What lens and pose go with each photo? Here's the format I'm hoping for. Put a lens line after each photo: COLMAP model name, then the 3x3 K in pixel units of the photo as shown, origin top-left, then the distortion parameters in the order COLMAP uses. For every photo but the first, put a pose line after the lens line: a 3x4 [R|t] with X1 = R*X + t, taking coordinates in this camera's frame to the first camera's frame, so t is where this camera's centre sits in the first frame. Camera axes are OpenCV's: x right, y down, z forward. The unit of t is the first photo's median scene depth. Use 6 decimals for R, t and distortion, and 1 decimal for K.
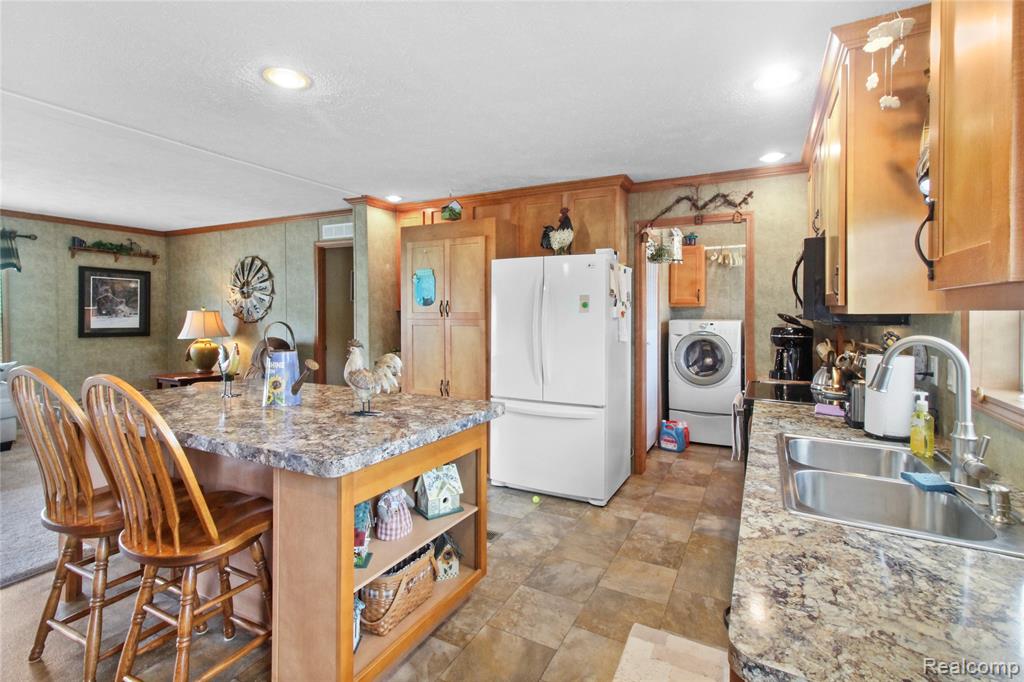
lens RADIAL K [[489.1, 0, 509.4], [0, 489.1, 310.3], [0, 0, 1]] dist [0.001013, 0.004397]
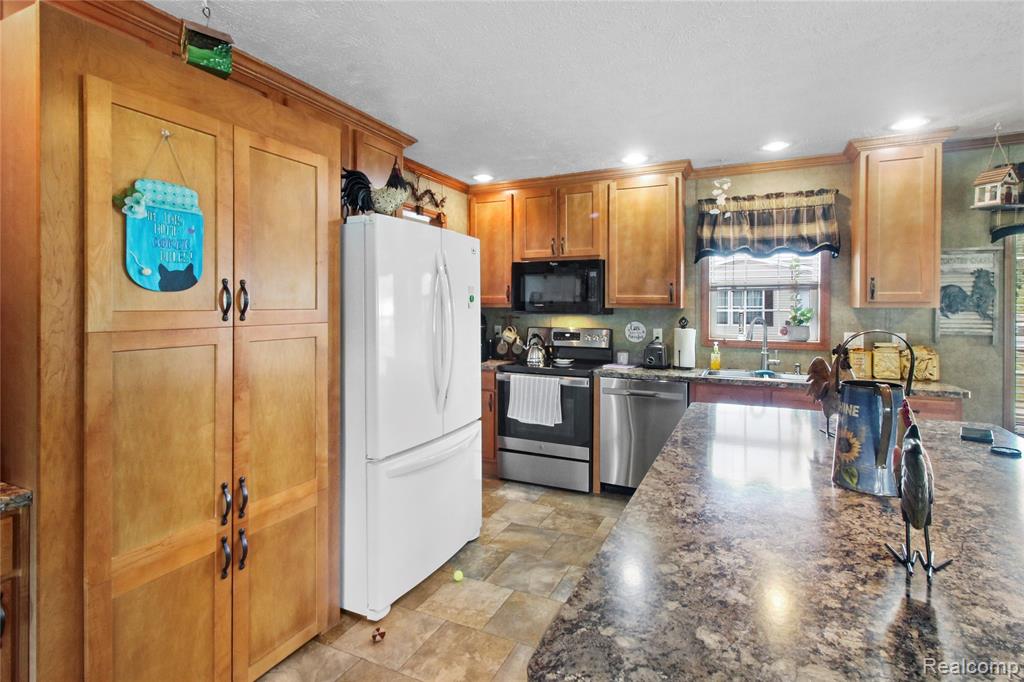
lens RADIAL K [[489.1, 0, 516.1], [0, 489.1, 310.3], [0, 0, 1]] dist [0.001013, 0.004397]
pose [[-0.051218, -0.008483, 0.998651, -0.576642], [-0.004639, 0.999955, 0.008257, 0.001183], [-0.998677, -0.004210, -0.051255, 0.854313]]
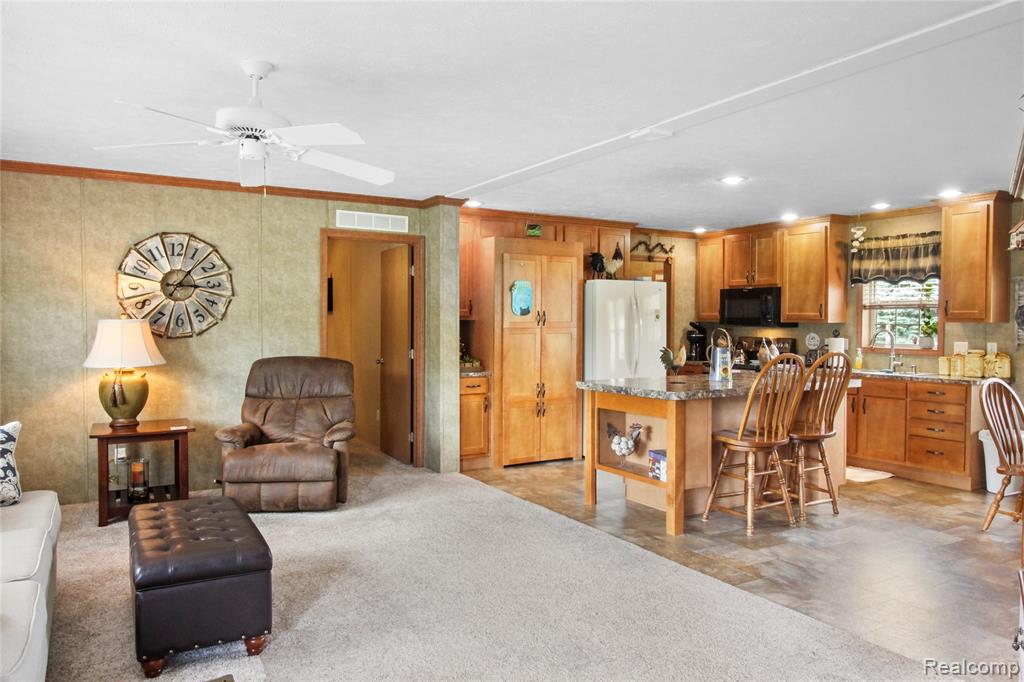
lens RADIAL K [[715.1, 0, 509.7], [0, 715.1, 341.5], [0, 0, 1]] dist [-0.009282, 0.007530]
pose [[0.523714, -0.024842, 0.851532, -1.668846], [-0.005604, 0.999453, 0.032604, -0.003219], [-0.851876, -0.021847, 0.523288, 0.227208]]
